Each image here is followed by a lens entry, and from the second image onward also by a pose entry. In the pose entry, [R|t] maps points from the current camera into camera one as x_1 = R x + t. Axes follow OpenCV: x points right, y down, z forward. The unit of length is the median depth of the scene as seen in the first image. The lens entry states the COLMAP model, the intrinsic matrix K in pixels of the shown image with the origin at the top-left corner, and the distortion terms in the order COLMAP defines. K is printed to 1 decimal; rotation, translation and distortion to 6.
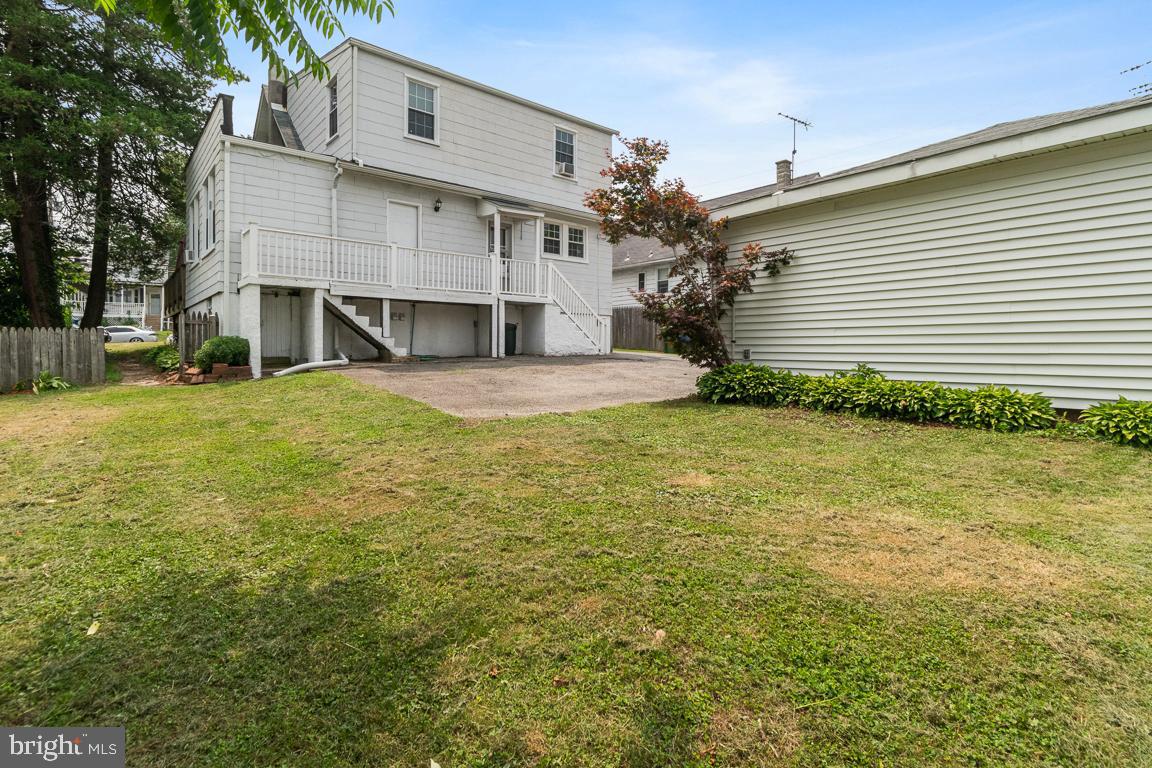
lens RADIAL K [[550.4, 0, 576.4], [0, 550.4, 349.9], [0, 0, 1]] dist [-0.001212, -0.000659]
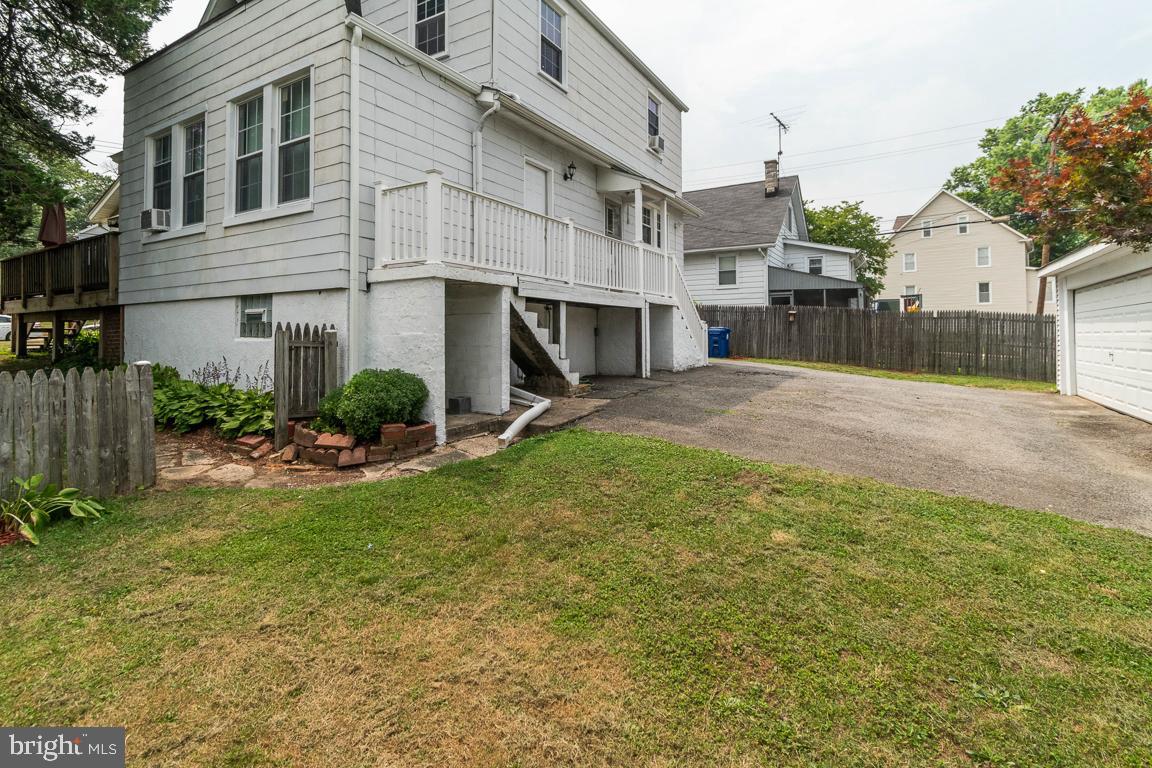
lens RADIAL K [[541.9, 0, 580.4], [0, 541.9, 315.9], [0, 0, 1]] dist [-0.000383, 0.000294]
pose [[0.949990, 0.009616, 0.312133, -0.532215], [0.001421, 0.999382, -0.035112, -0.051752], [-0.312278, 0.033799, 0.949389, 0.361951]]
